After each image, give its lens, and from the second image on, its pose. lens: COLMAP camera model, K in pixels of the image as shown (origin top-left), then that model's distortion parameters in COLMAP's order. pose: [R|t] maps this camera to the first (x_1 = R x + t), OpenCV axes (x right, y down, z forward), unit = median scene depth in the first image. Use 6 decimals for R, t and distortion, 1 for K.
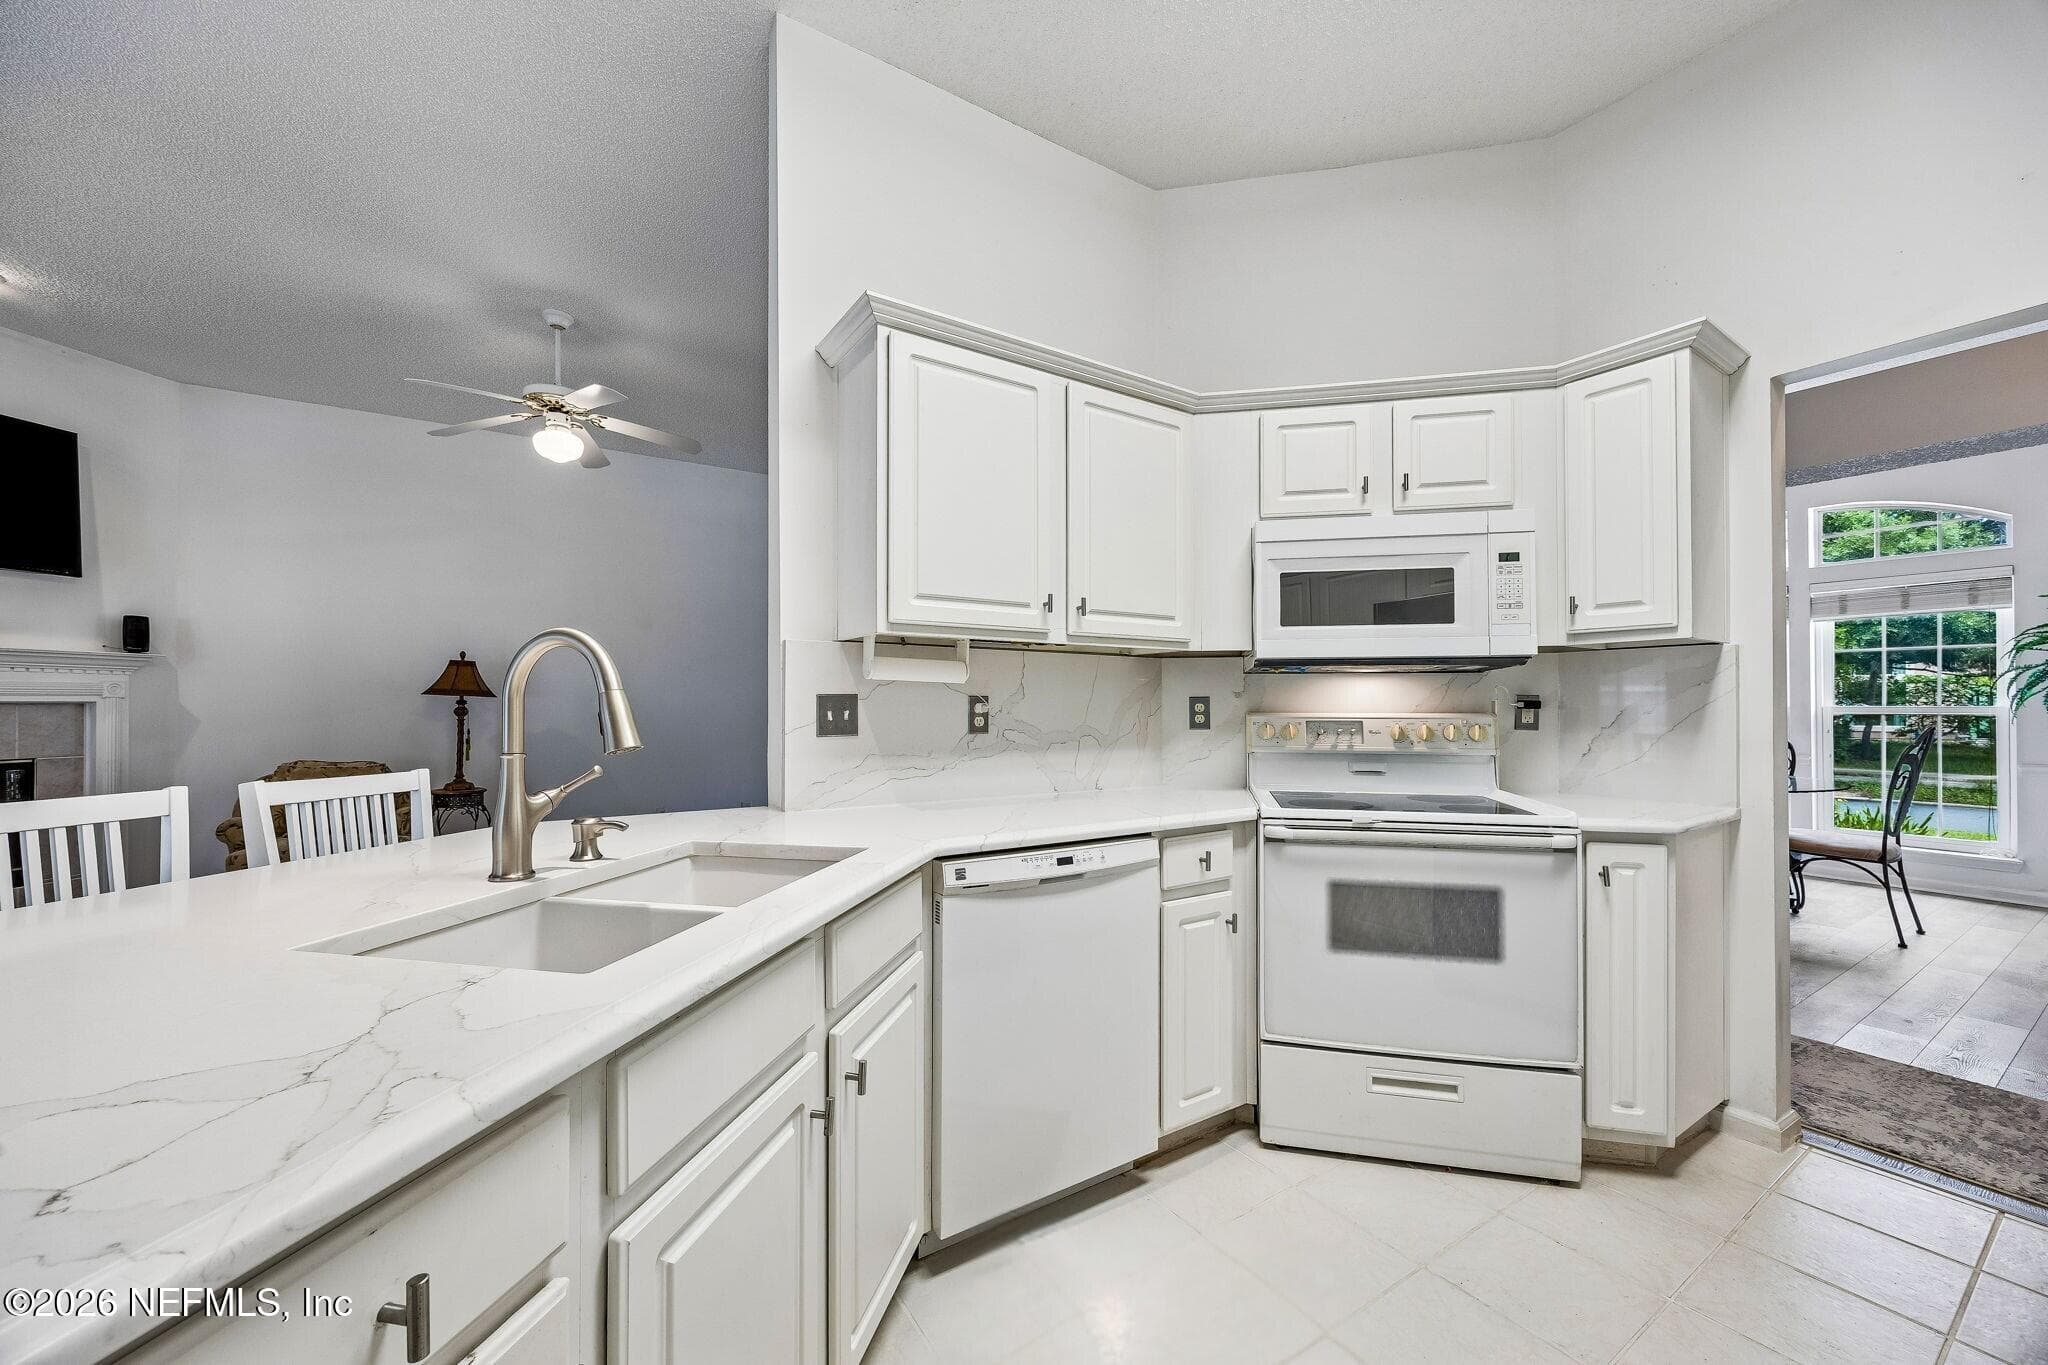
lens RADIAL K [[777.7, 0, 1020.7], [0, 777.7, 707.1], [0, 0, 1]] dist [-0.001764, 0.000070]
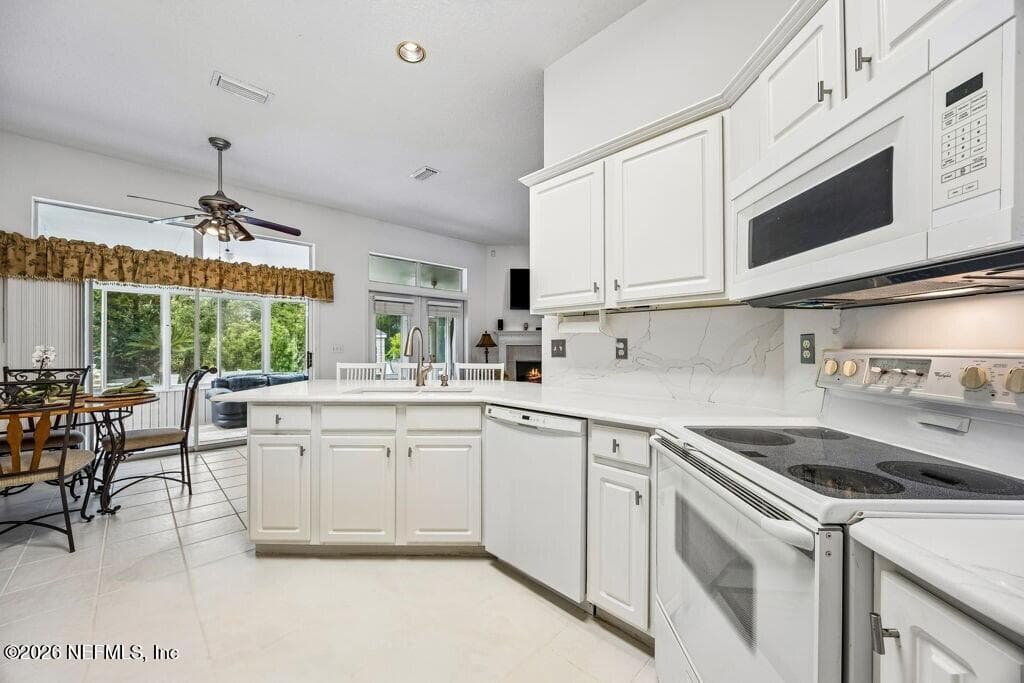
lens RADIAL K [[388.8, 0, 502.2], [0, 388.8, 347.7], [0, 0, 1]] dist [-0.001764, 0.000070]
pose [[0.178964, 0.001433, -0.983855, 0.858645], [0.002439, 0.999995, 0.001901, 0.004942], [0.983853, -0.002739, 0.178960, 0.593890]]
